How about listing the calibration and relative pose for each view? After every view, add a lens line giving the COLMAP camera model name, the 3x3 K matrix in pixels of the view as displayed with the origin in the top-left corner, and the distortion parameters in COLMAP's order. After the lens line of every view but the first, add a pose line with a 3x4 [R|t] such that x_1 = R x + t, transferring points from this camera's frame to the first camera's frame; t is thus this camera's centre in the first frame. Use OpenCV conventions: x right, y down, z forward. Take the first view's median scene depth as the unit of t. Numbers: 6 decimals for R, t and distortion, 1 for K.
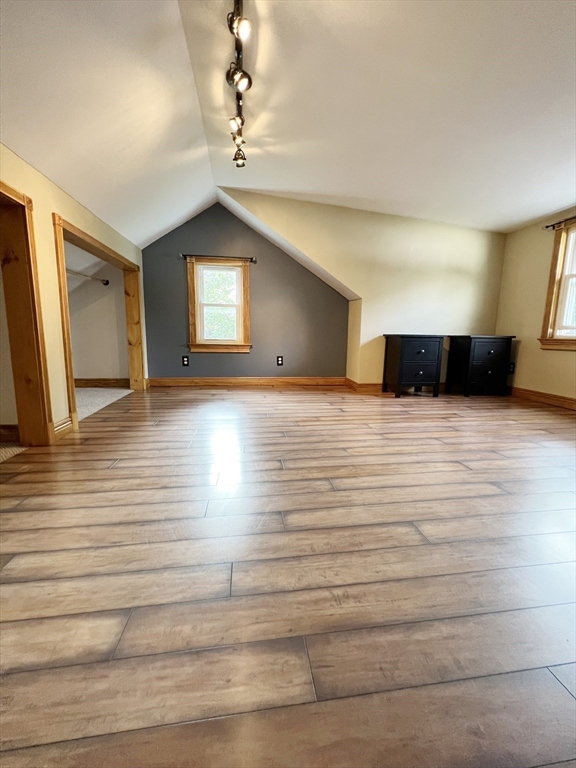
lens RADIAL K [[307.8, 0, 289.8], [0, 307.8, 382.3], [0, 0, 1]] dist [-0.001233, 0.000798]
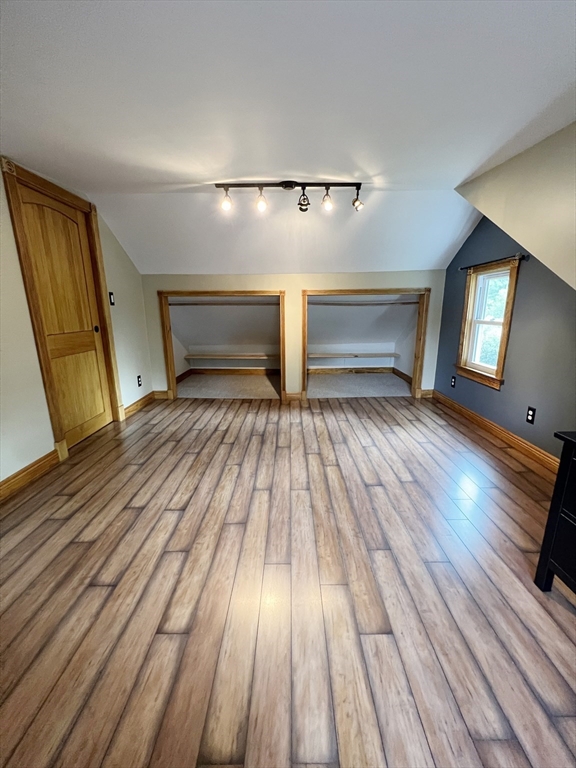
lens RADIAL K [[307.8, 0, 290.5], [0, 307.8, 383.3], [0, 0, 1]] dist [-0.001233, 0.000798]
pose [[-0.137056, 0.218824, -0.966091, 1.310710], [-0.144879, 0.960378, 0.238083, -0.447793], [0.979911, 0.172597, -0.099923, 1.264273]]
